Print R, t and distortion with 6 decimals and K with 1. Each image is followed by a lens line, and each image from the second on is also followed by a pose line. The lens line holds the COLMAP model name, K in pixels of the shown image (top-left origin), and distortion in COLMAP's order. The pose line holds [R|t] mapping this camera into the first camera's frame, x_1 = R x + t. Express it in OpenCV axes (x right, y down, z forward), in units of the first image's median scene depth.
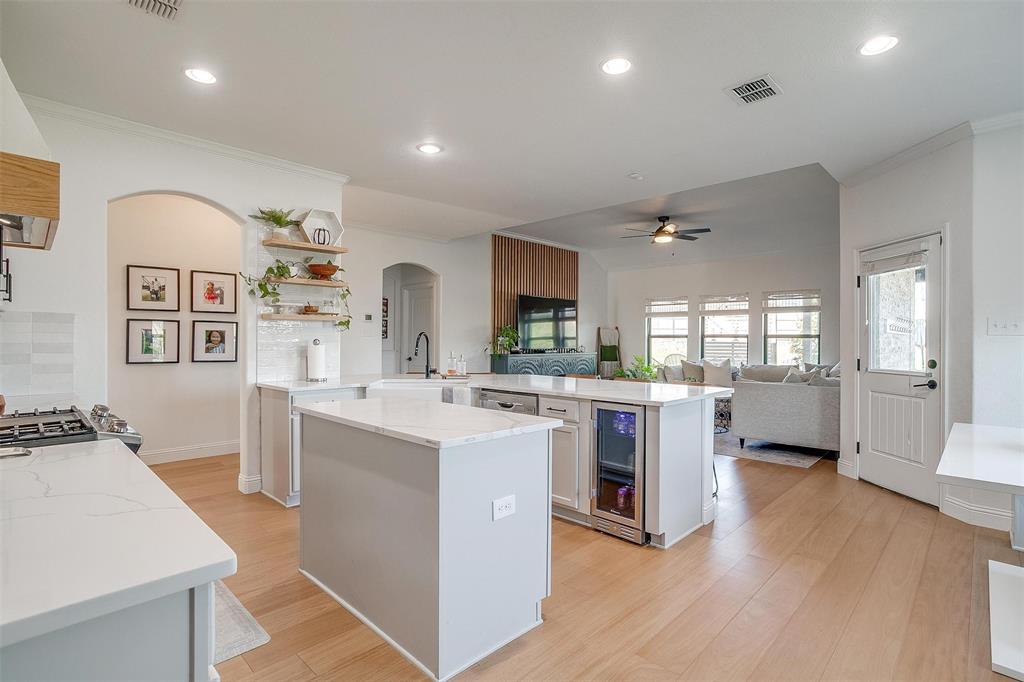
lens RADIAL K [[494.6, 0, 509.3], [0, 494.6, 336.4], [0, 0, 1]] dist [-0.063304, 0.031194]
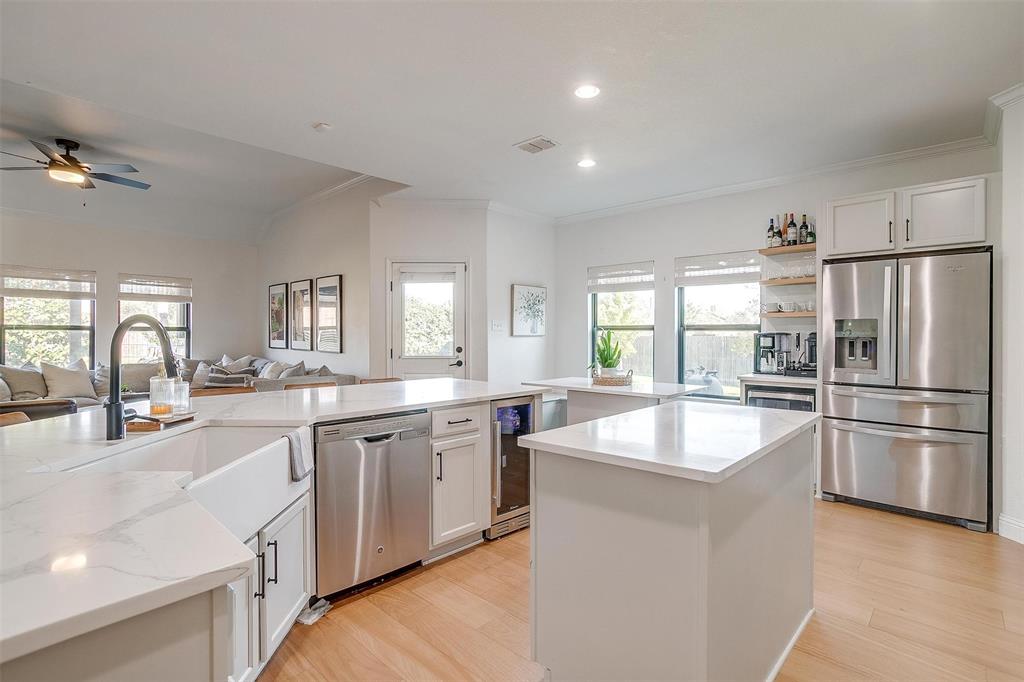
lens RADIAL K [[494.6, 0, 509.3], [0, 494.6, 336.4], [0, 0, 1]] dist [-0.063304, 0.031194]
pose [[-0.022533, -0.006975, 0.999722, -0.554227], [-0.009140, 0.999935, 0.006770, 0.003670], [-0.999704, -0.008985, -0.022595, 0.739165]]
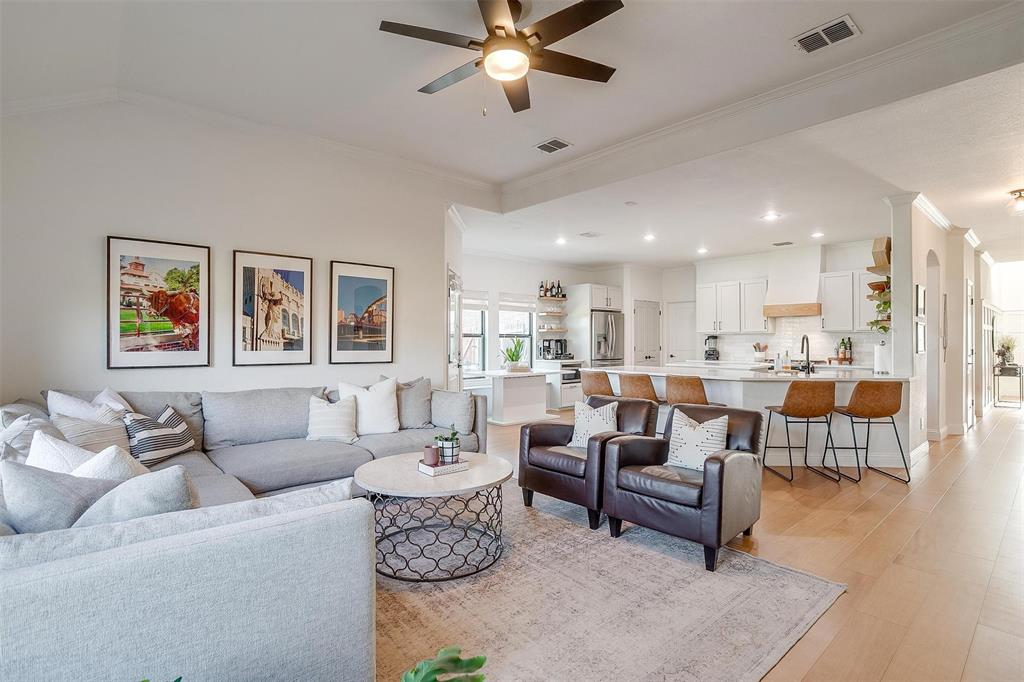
lens RADIAL K [[494.6, 0, 509.3], [0, 494.6, 336.4], [0, 0, 1]] dist [-0.063304, 0.031194]
pose [[-0.996595, -0.004236, 0.082349, 0.465213], [-0.005337, 0.999899, -0.013146, 0.014946], [-0.082285, -0.013541, -0.996517, 2.289426]]
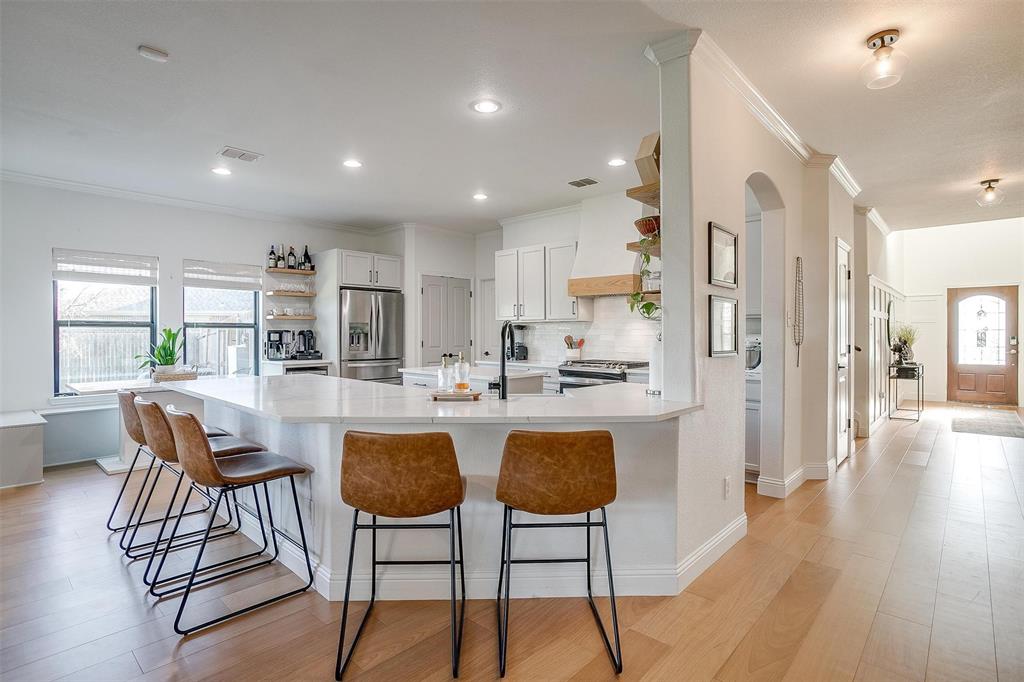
lens RADIAL K [[514.4, 0, 513.7], [0, 514.4, 329.8], [0, 0, 1]] dist [-0.063310, 0.030169]
pose [[-0.999515, -0.004650, -0.030798, -0.167519], [-0.004325, 0.999934, -0.010603, 0.009633], [0.030845, -0.010465, -0.999469, 1.663299]]
